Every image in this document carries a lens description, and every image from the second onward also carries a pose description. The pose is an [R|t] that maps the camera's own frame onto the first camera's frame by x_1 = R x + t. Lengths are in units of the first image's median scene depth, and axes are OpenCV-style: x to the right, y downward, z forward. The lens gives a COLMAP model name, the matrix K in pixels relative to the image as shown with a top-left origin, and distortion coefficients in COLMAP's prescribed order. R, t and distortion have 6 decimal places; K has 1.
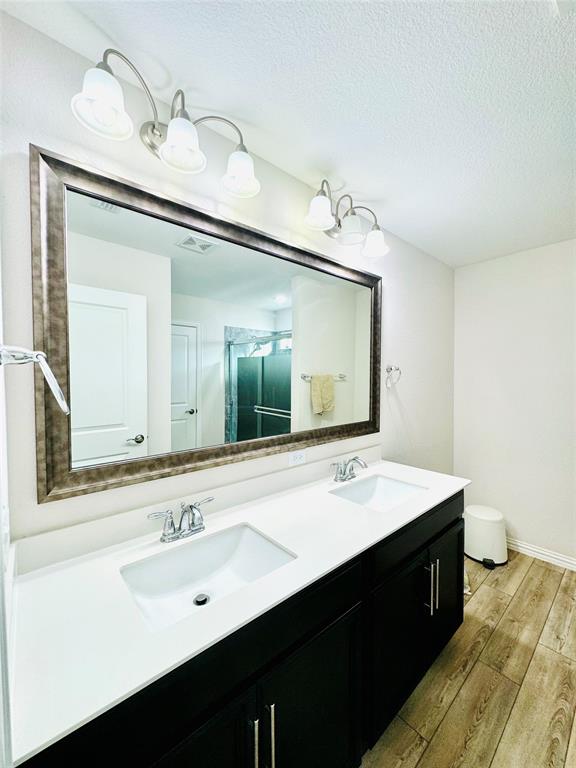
lens RADIAL K [[304.7, 0, 288.0], [0, 304.7, 383.9], [0, 0, 1]] dist [-0.000683, -0.000123]
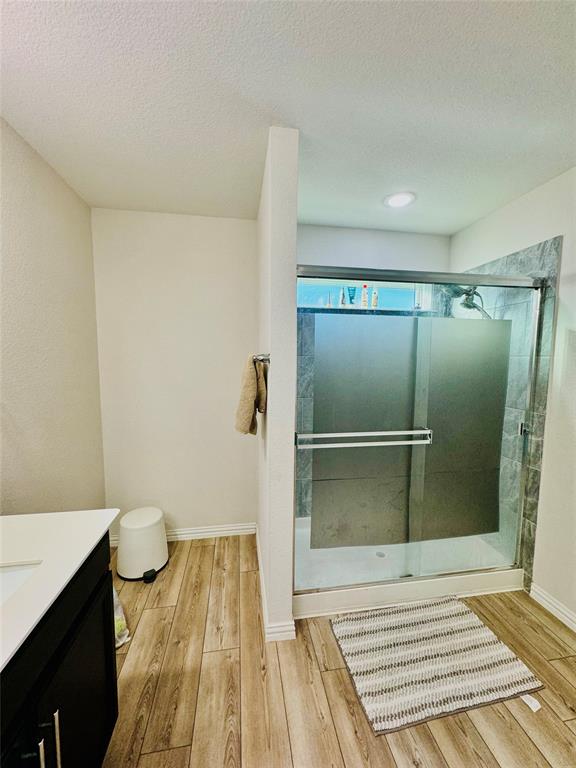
lens RADIAL K [[304.7, 0, 288.5], [0, 304.7, 382.0], [0, 0, 1]] dist [-0.000683, -0.000123]
pose [[0.520251, -0.067434, 0.851347, 0.195168], [0.006703, 0.997169, 0.074888, -0.011175], [-0.853987, -0.033254, 0.519231, 0.277283]]
